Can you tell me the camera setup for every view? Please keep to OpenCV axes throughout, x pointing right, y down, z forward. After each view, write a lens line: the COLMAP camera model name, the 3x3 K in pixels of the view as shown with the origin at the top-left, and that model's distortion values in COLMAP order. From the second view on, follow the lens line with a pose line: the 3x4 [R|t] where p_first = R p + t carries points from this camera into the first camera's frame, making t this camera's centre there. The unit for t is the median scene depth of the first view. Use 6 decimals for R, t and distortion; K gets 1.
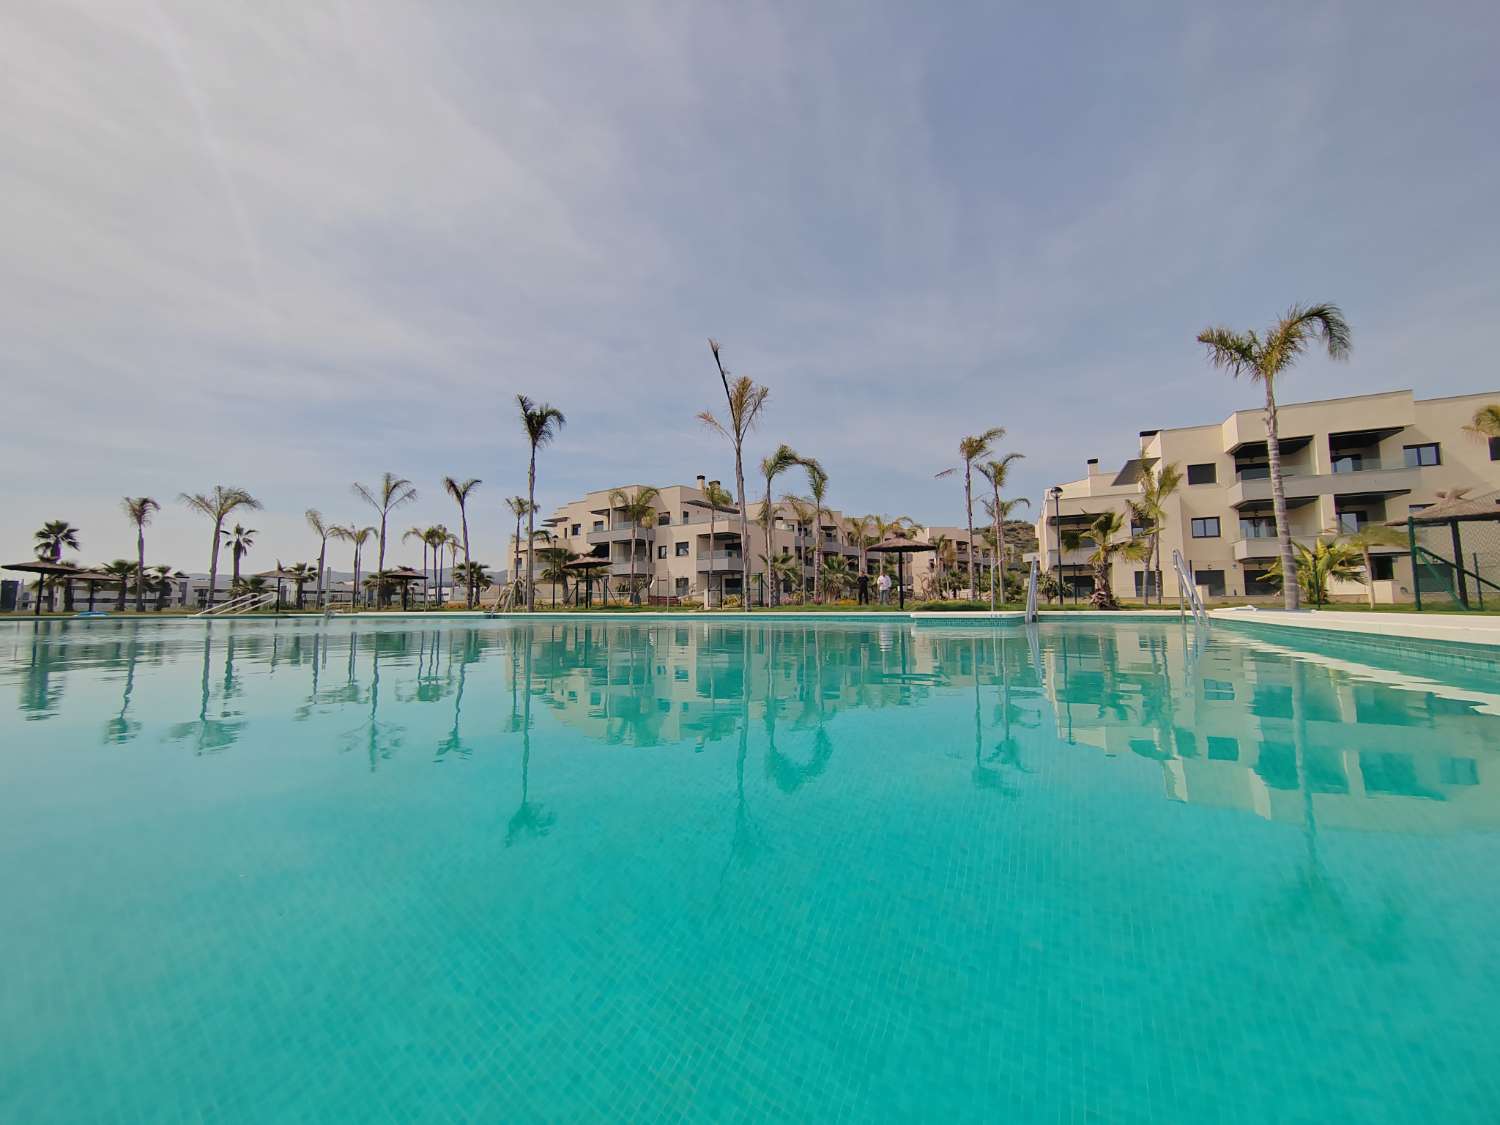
lens RADIAL K [[572.5, 0, 753.9], [0, 572.5, 560.1], [0, 0, 1]] dist [0.003235, 0.000542]
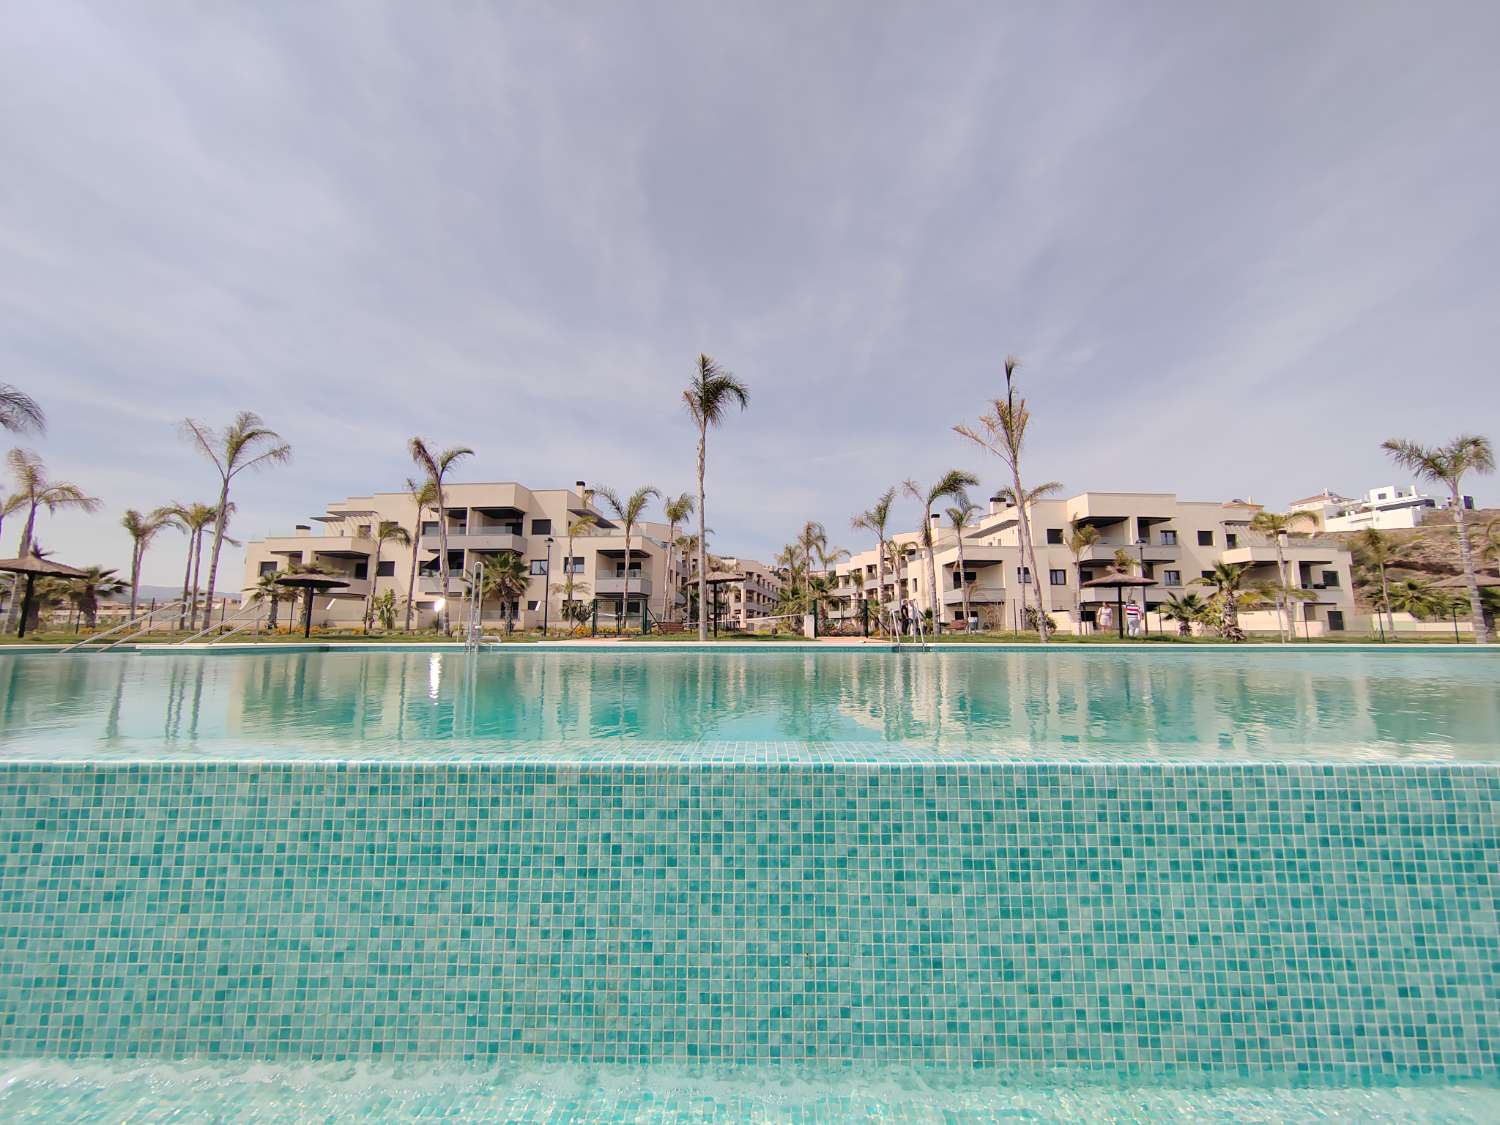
lens RADIAL K [[572.5, 0, 753.9], [0, 572.5, 560.1], [0, 0, 1]] dist [0.003235, 0.000542]
pose [[0.881152, 0.073807, 0.467037, -0.413012], [-0.050858, 0.996806, -0.061573, 0.017364], [-0.470090, 0.030503, 0.882091, 0.183846]]
